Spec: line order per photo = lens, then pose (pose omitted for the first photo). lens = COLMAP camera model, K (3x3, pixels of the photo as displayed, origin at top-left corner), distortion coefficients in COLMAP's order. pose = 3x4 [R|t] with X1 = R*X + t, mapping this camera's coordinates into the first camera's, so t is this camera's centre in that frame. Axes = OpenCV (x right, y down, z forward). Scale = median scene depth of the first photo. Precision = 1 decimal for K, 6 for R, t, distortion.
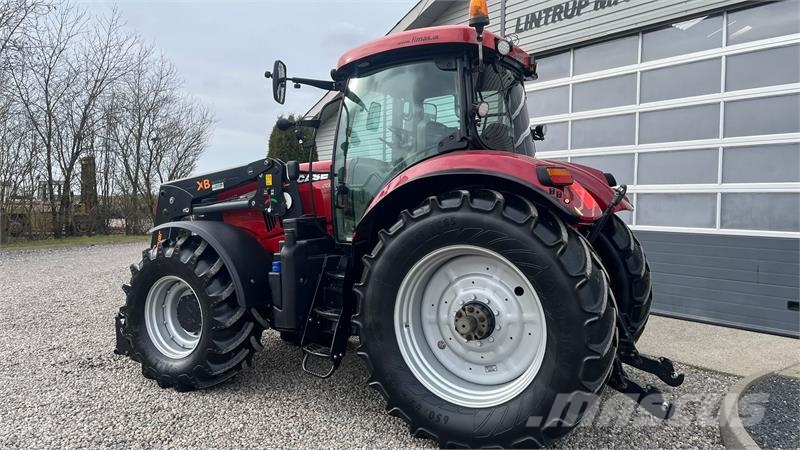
lens RADIAL K [[603.3, 0, 392.0], [0, 603.3, 214.9], [0, 0, 1]] dist [0.070681, -0.088700]
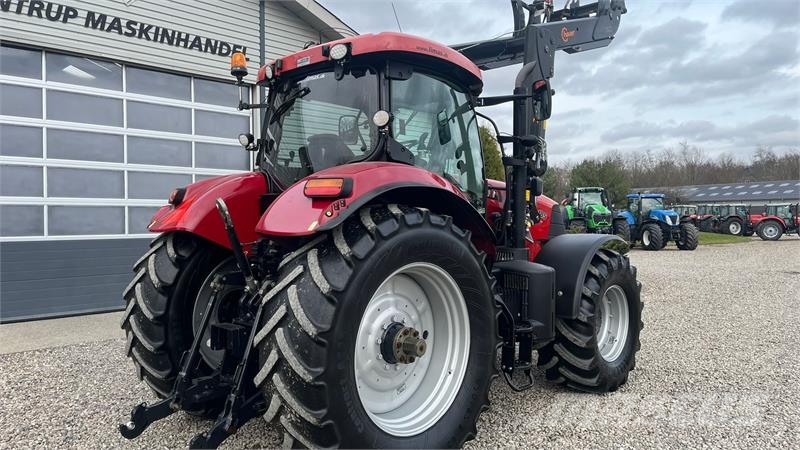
lens RADIAL K [[603.3, 0, 403.4], [0, 603.3, 225.5], [0, 0, 1]] dist [0.070681, -0.088700]
pose [[-0.159723, -0.026290, 0.986812, -0.971388], [0.021357, 0.999319, 0.030080, -0.027525], [-0.986931, 0.025880, -0.159053, 0.811590]]
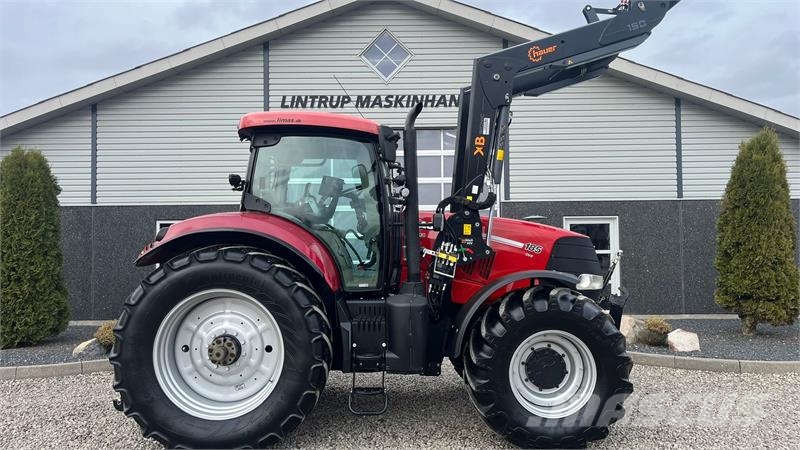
lens RADIAL K [[603.3, 0, 403.1], [0, 603.3, 223.2], [0, 0, 1]] dist [0.070681, -0.088700]
pose [[0.591816, 0.009534, 0.806017, -0.895382], [0.033468, 0.998777, -0.036389, -0.022418], [-0.805378, 0.048511, 0.590773, 0.140765]]
